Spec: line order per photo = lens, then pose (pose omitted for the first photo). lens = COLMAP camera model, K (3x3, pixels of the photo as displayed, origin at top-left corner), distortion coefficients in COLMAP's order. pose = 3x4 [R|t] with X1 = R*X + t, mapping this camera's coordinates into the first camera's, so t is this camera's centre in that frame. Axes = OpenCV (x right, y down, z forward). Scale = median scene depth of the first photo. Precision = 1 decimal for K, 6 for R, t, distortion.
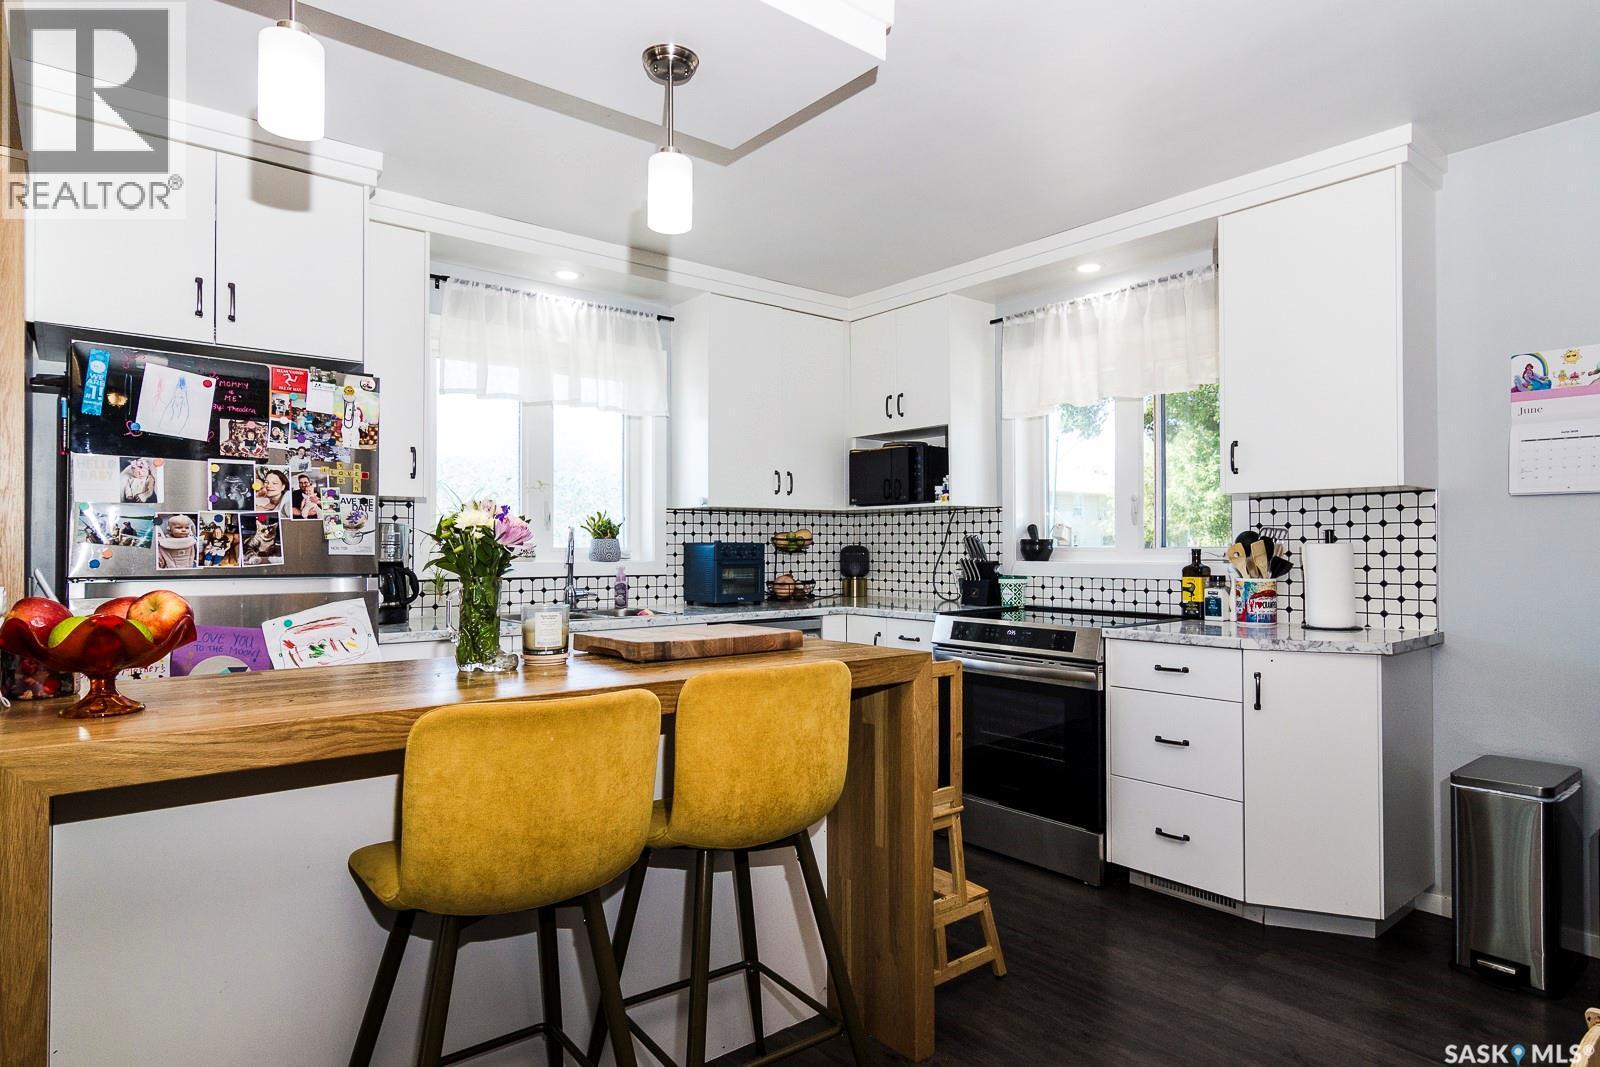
lens RADIAL K [[891.0, 0, 782.8], [0, 891.0, 541.1], [0, 0, 1]] dist [0.001679, -0.002696]
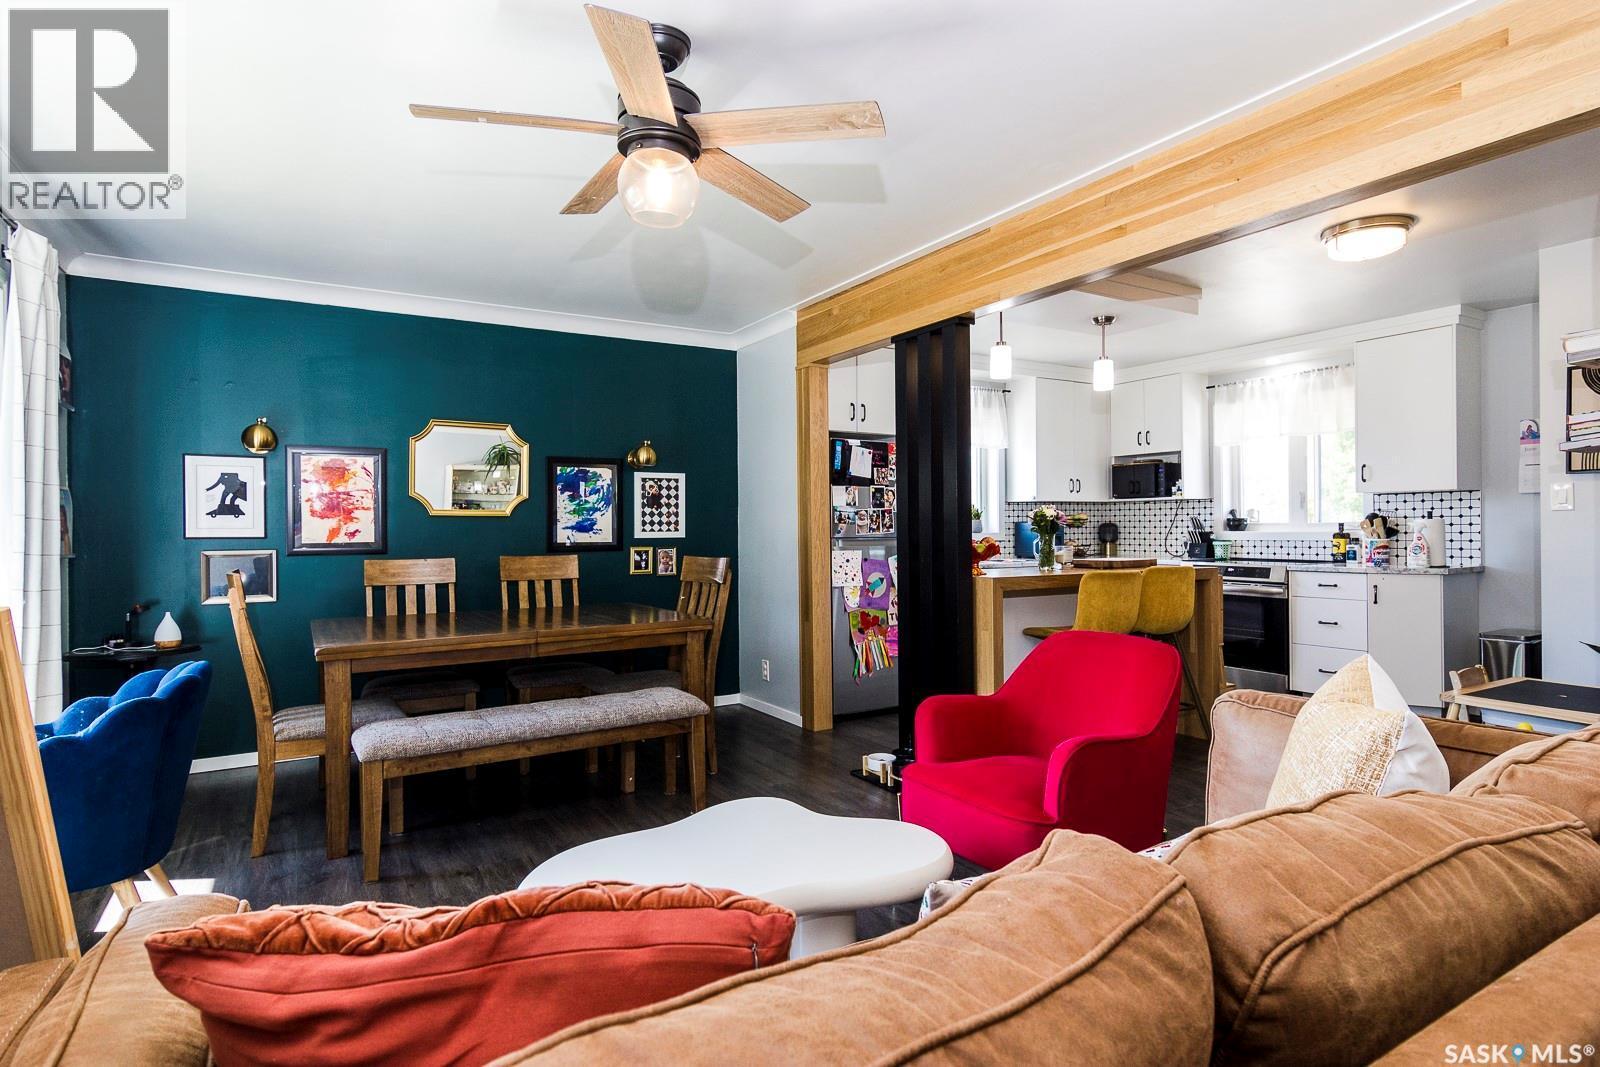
lens RADIAL K [[837.8, 0, 795.7], [0, 837.8, 528.5], [0, 0, 1]] dist [0.001897, 0.002737]
pose [[0.990198, -0.006339, -0.139527, -0.352144], [0.007486, 0.999942, 0.007696, -0.000909], [0.139470, -0.008665, 0.990188, -0.749126]]
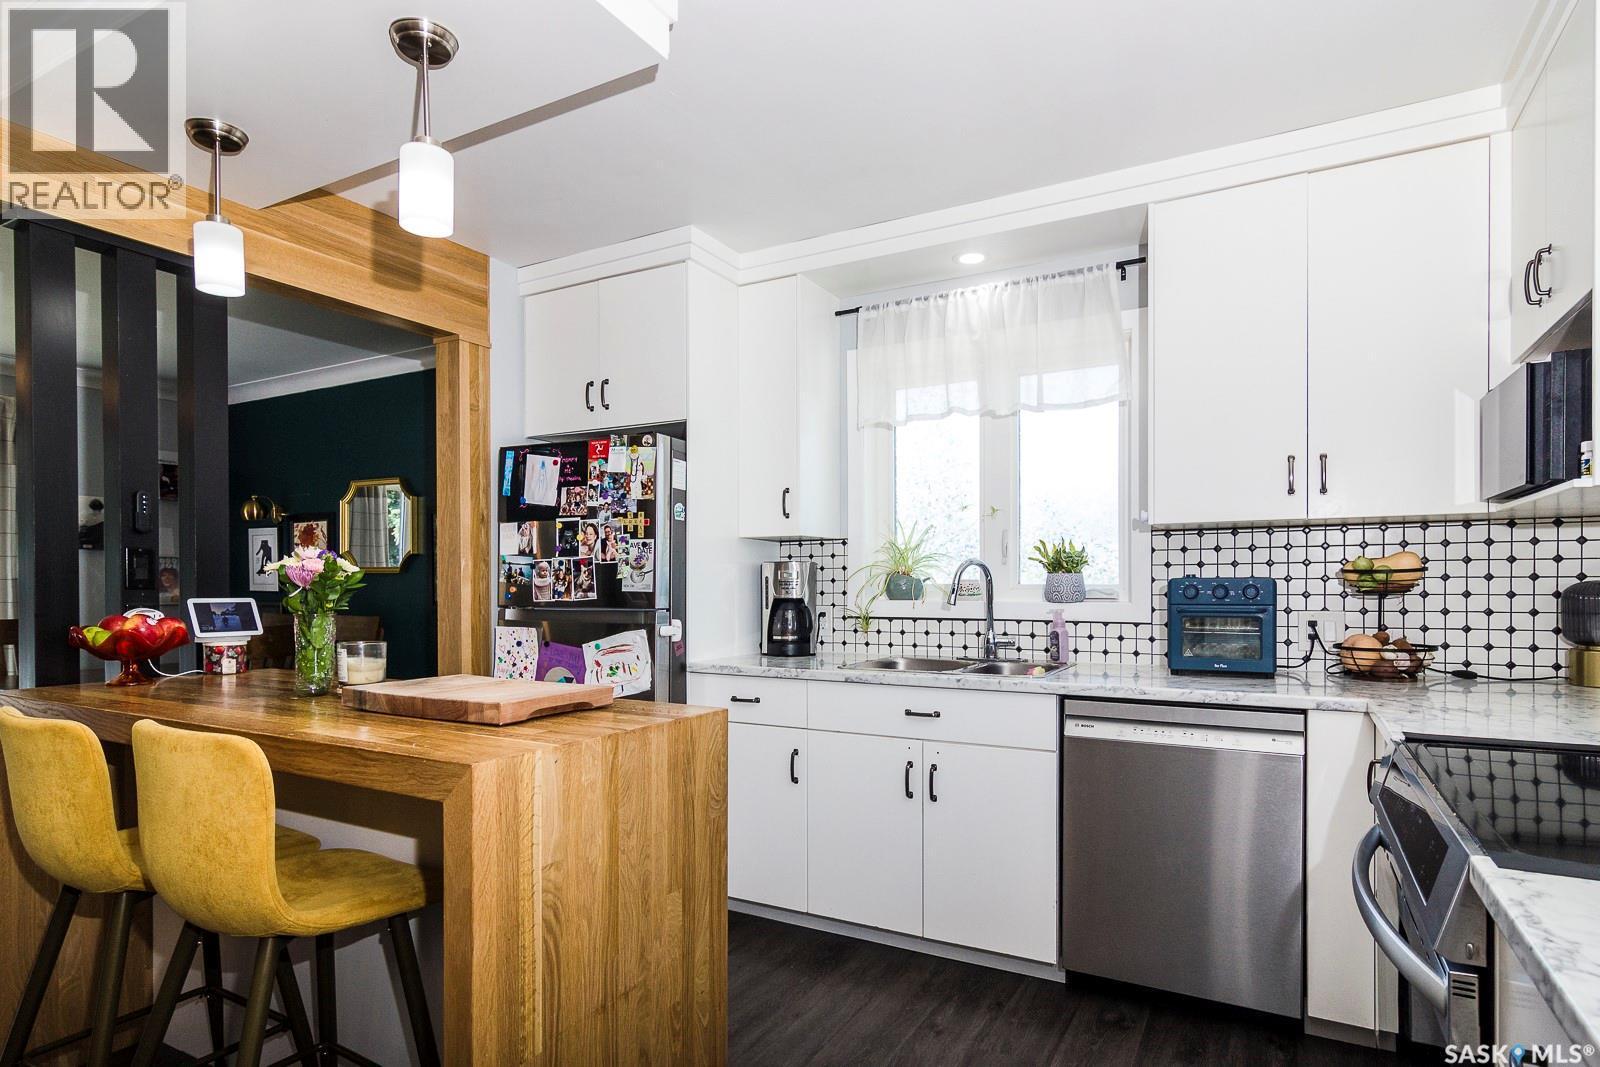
lens RADIAL K [[858.5, 0, 847.0], [0, 858.5, 592.0], [0, 0, 1]] dist [-0.005899, -0.000813]
pose [[0.390359, 0.009387, -0.920615, 0.465790], [0.007649, 0.999880, 0.013439, 0.002111], [0.920631, -0.012287, 0.390241, 0.589012]]
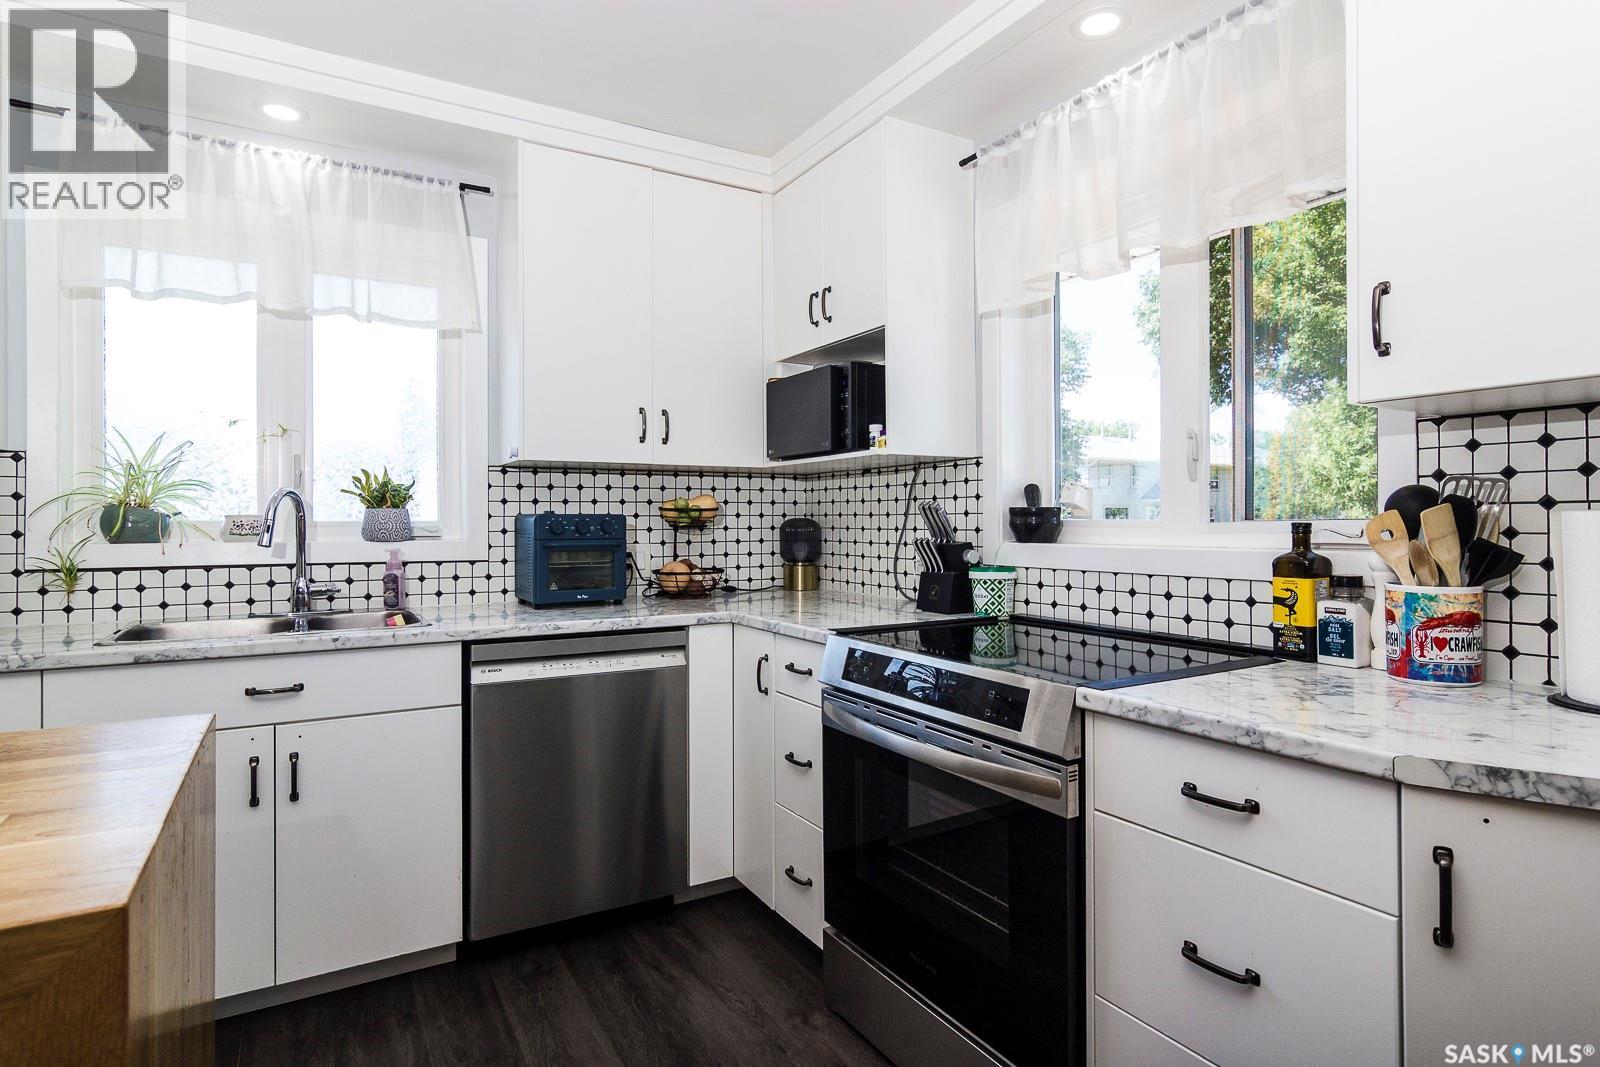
lens RADIAL K [[837.8, 0, 783.0], [0, 837.8, 519.3], [0, 0, 1]] dist [0.001897, 0.002737]
pose [[0.987282, -0.001573, -0.158969, 0.232008], [0.002288, 0.999988, 0.004319, 0.003683], [0.158960, -0.004628, 0.987274, 0.448418]]
